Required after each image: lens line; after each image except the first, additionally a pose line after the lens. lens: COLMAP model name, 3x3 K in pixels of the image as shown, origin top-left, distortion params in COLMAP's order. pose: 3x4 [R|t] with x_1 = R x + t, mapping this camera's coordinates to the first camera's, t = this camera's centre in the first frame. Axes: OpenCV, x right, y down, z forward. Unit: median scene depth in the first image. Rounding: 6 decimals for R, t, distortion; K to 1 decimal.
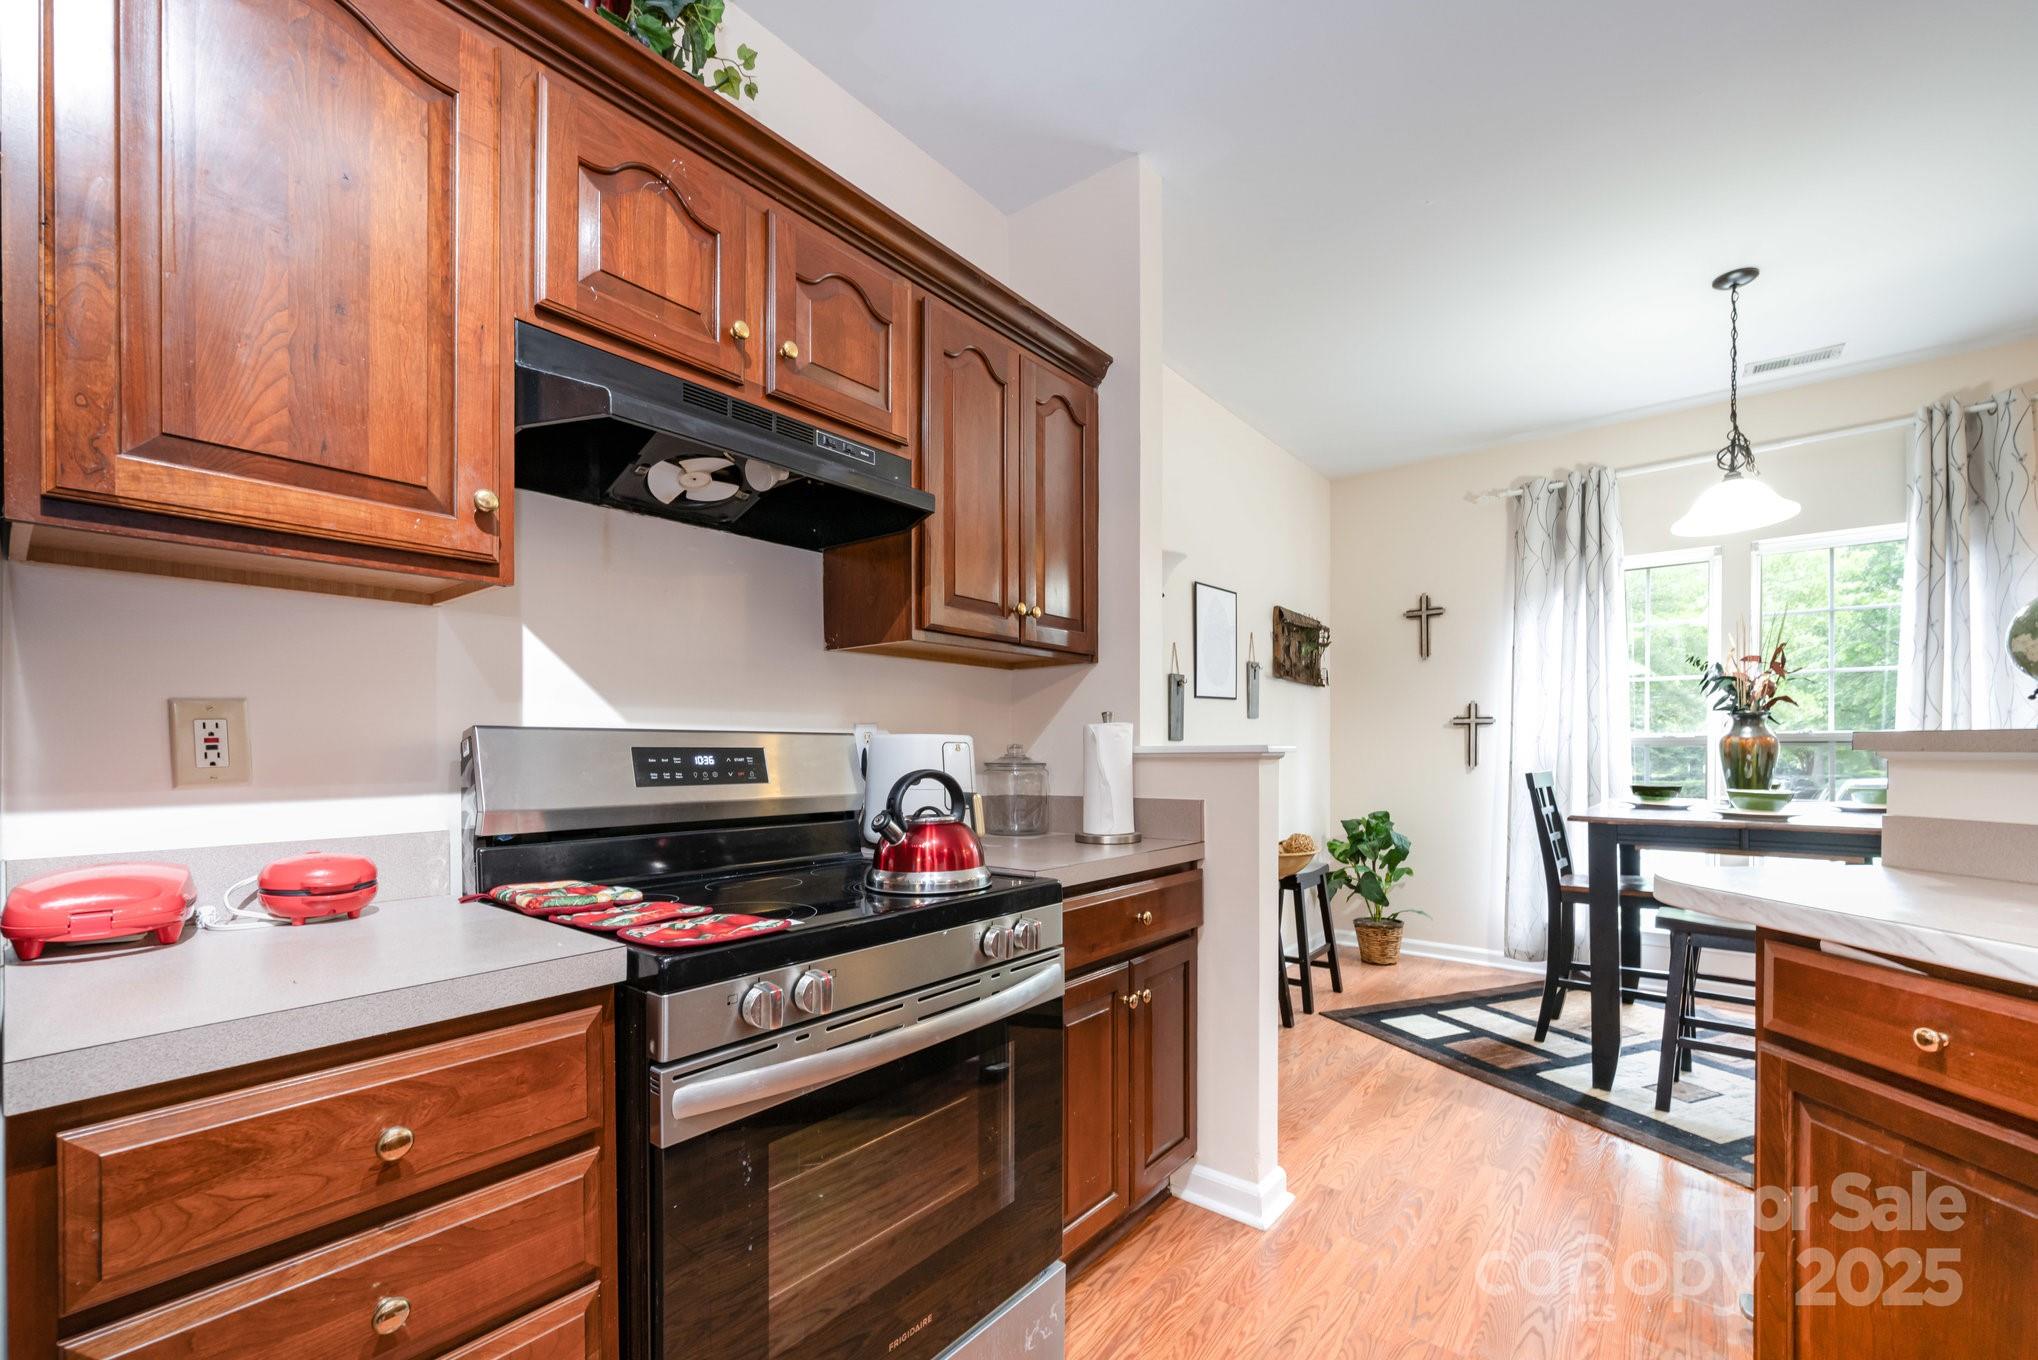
lens RADIAL K [[823.2, 0, 1042.5], [0, 823.2, 758.2], [0, 0, 1]] dist [-0.002695, 0.000239]
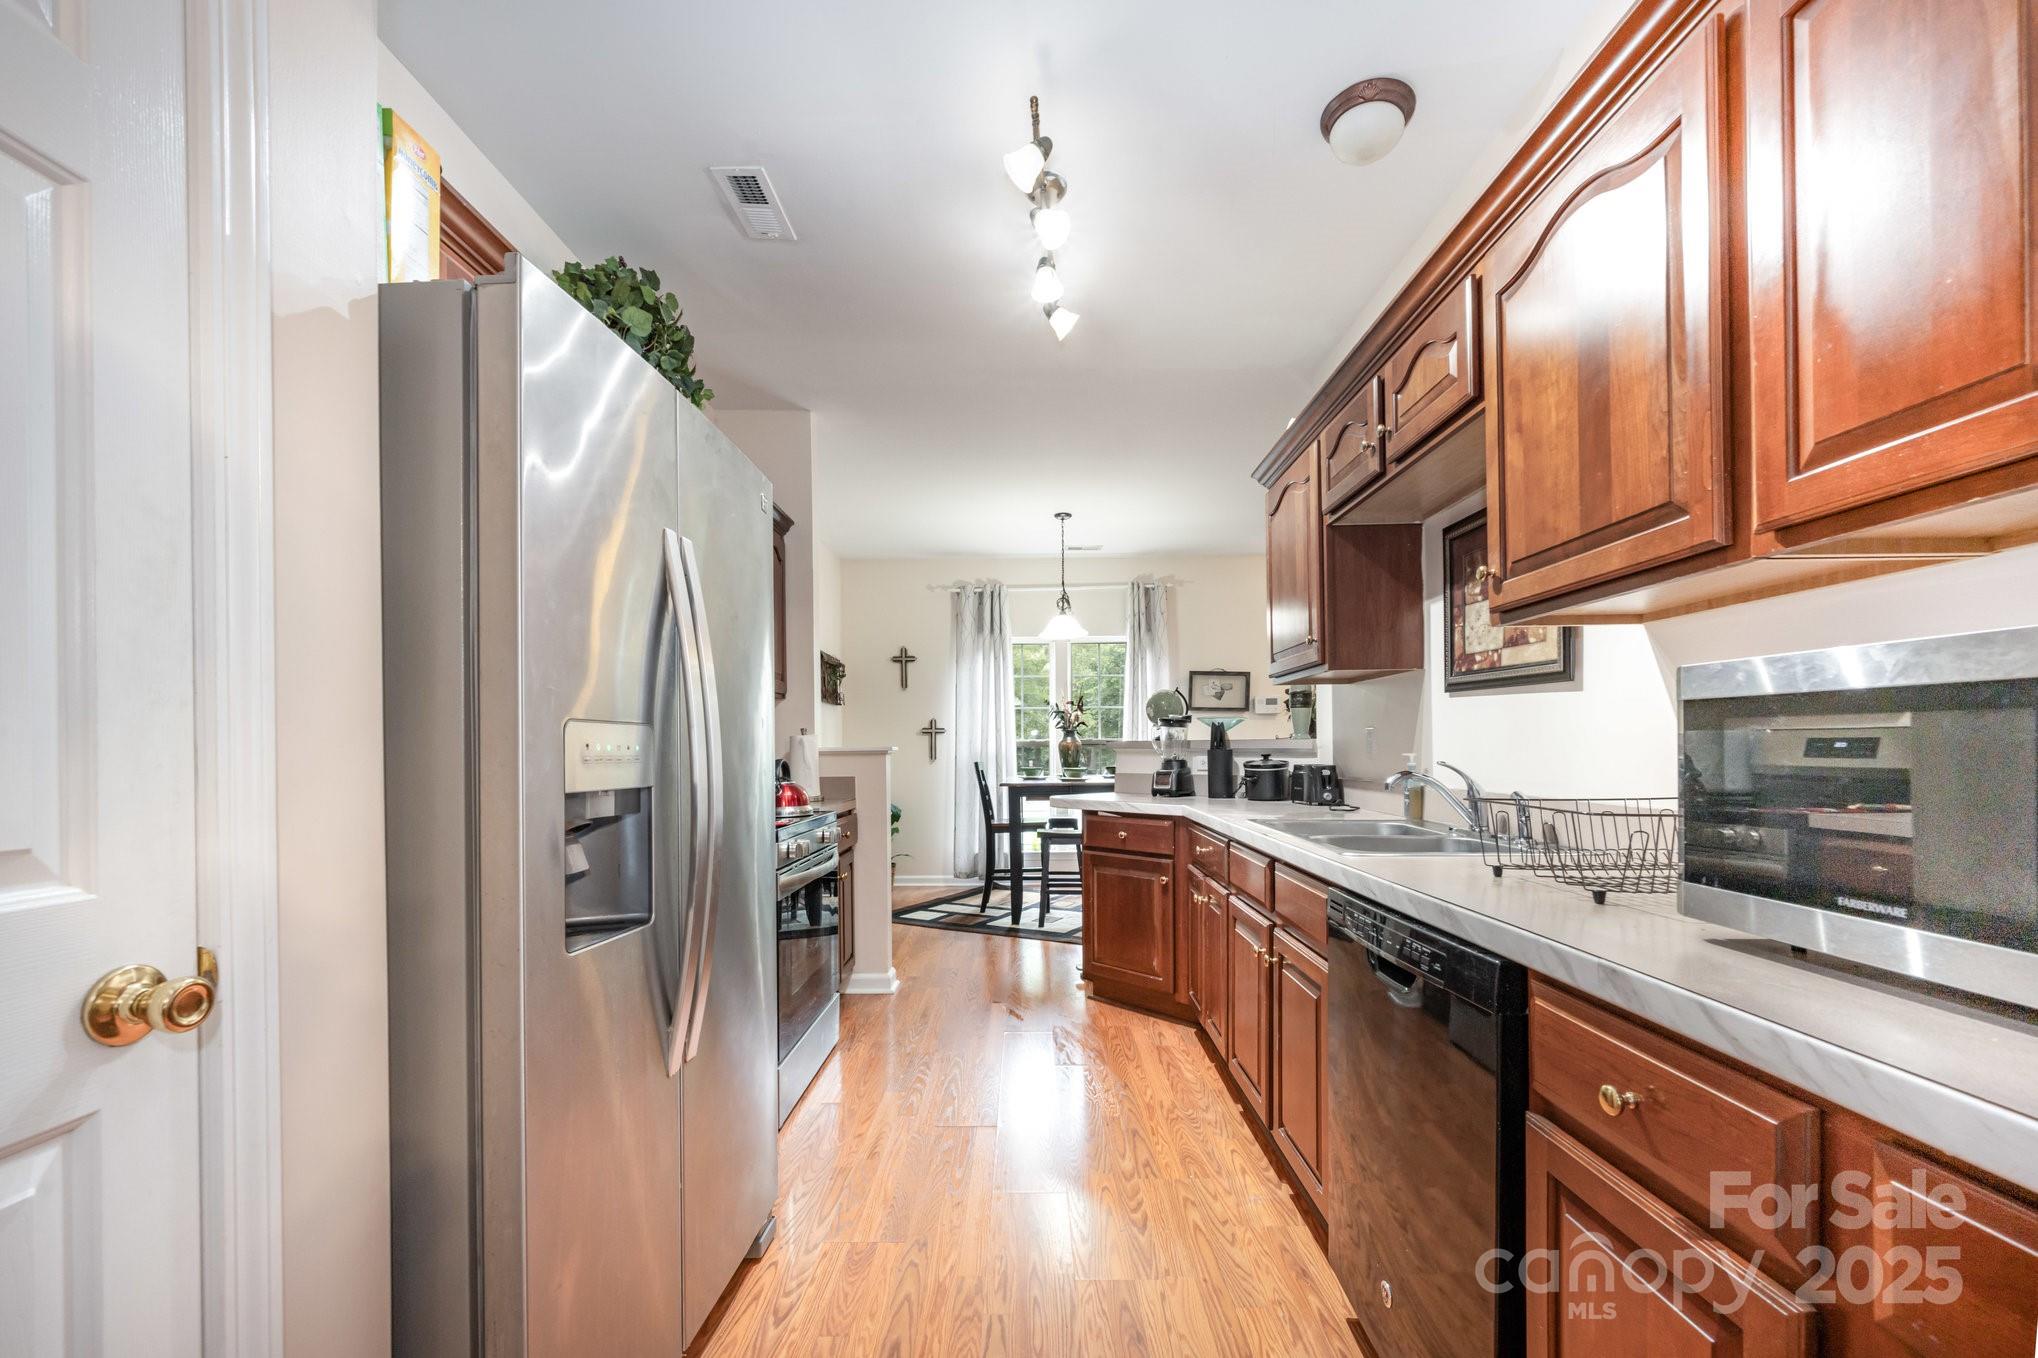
lens RADIAL K [[823.2, 0, 1013.1], [0, 823.2, 746.1], [0, 0, 1]] dist [-0.002695, 0.000239]
pose [[0.790296, -0.001711, 0.612723, -0.469156], [0.011419, 0.999864, -0.011936, 0.006153], [-0.612619, 0.016430, 0.790208, -0.489989]]
